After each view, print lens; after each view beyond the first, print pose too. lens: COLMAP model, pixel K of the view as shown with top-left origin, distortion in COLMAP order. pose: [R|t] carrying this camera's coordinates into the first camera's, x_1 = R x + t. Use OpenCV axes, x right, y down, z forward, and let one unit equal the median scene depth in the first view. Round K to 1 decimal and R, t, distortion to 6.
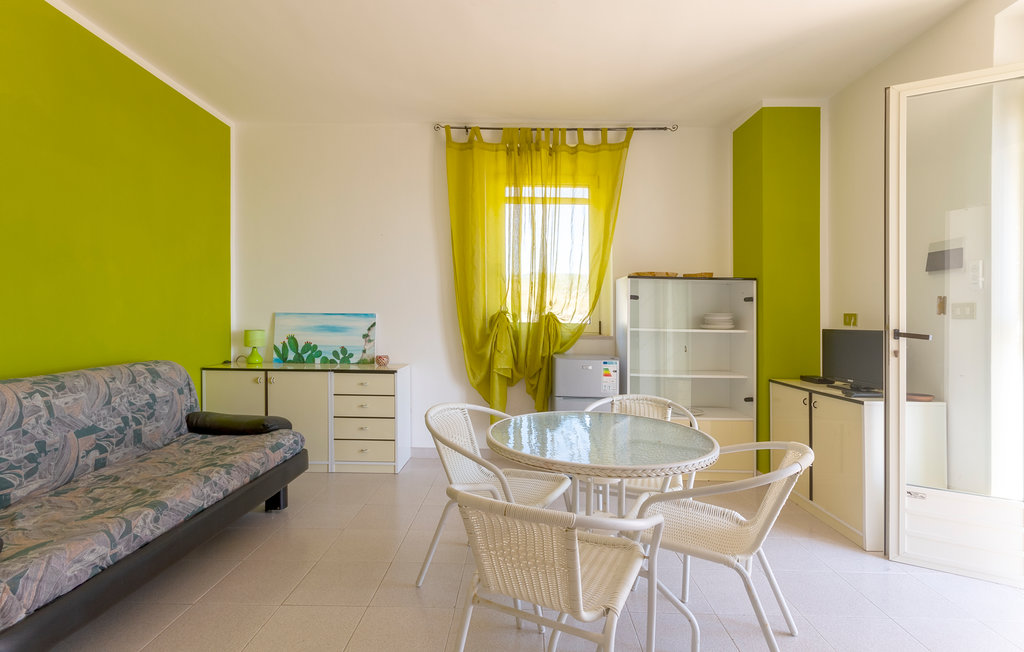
lens RADIAL K [[483.1, 0, 512.5], [0, 483.1, 311.4], [0, 0, 1]] dist [-0.001412, 0.004460]
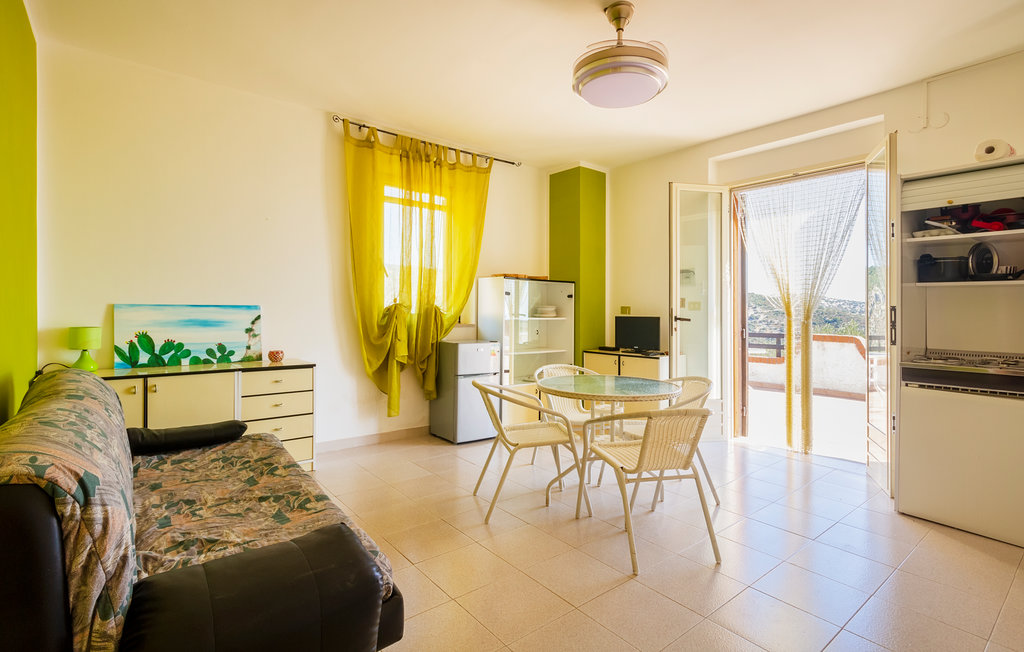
lens RADIAL K [[483.1, 0, 526.1], [0, 483.1, 304.9], [0, 0, 1]] dist [-0.001412, 0.004460]
pose [[0.764929, 0.002999, 0.644107, -0.516246], [-0.008525, 0.999949, 0.005468, -0.006056], [-0.644058, -0.009674, 0.764916, -0.018514]]
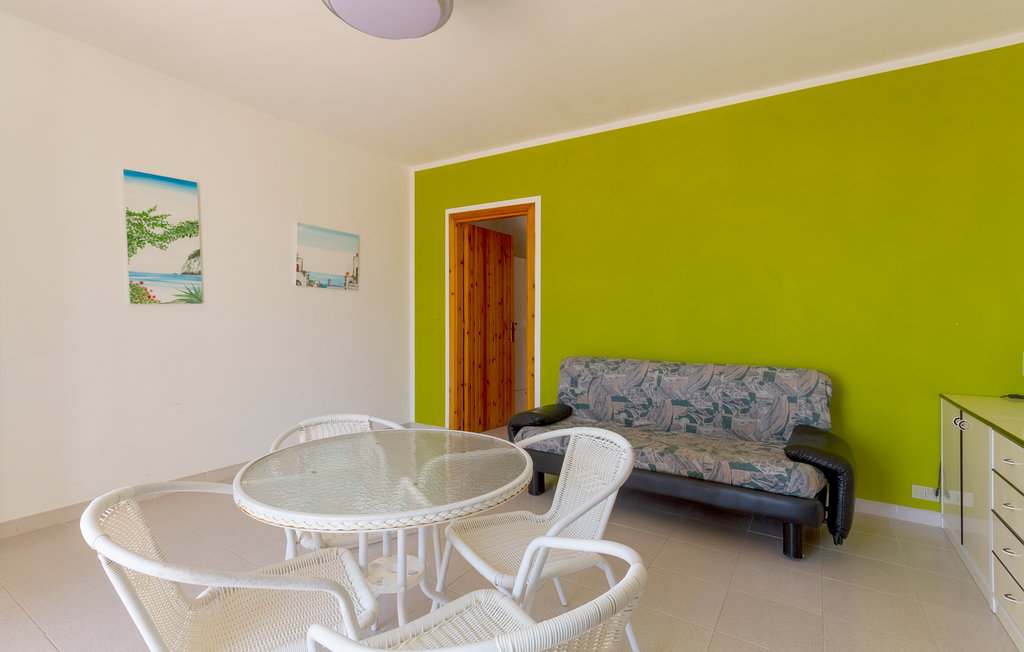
lens RADIAL K [[483.1, 0, 514.1], [0, 483.1, 328.4], [0, 0, 1]] dist [-0.001412, 0.004460]
pose [[-0.535496, -0.006360, -0.844514, 0.373538], [-0.007673, 0.999967, -0.002665, 0.017707], [0.844503, 0.005053, -0.535527, 0.805964]]
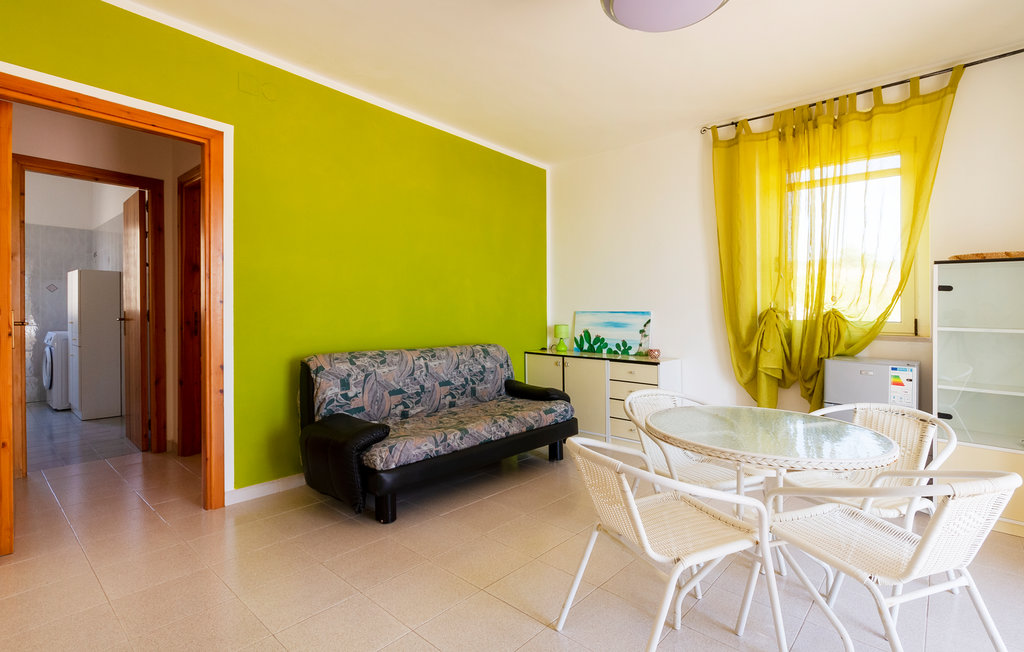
lens RADIAL K [[483.1, 0, 517.6], [0, 483.1, 319.6], [0, 0, 1]] dist [-0.001412, 0.004460]
pose [[0.753178, 0.003383, -0.657808, 0.233219], [0.008343, 0.999857, 0.014693, 0.004387], [0.657764, -0.016555, 0.753042, -0.045226]]
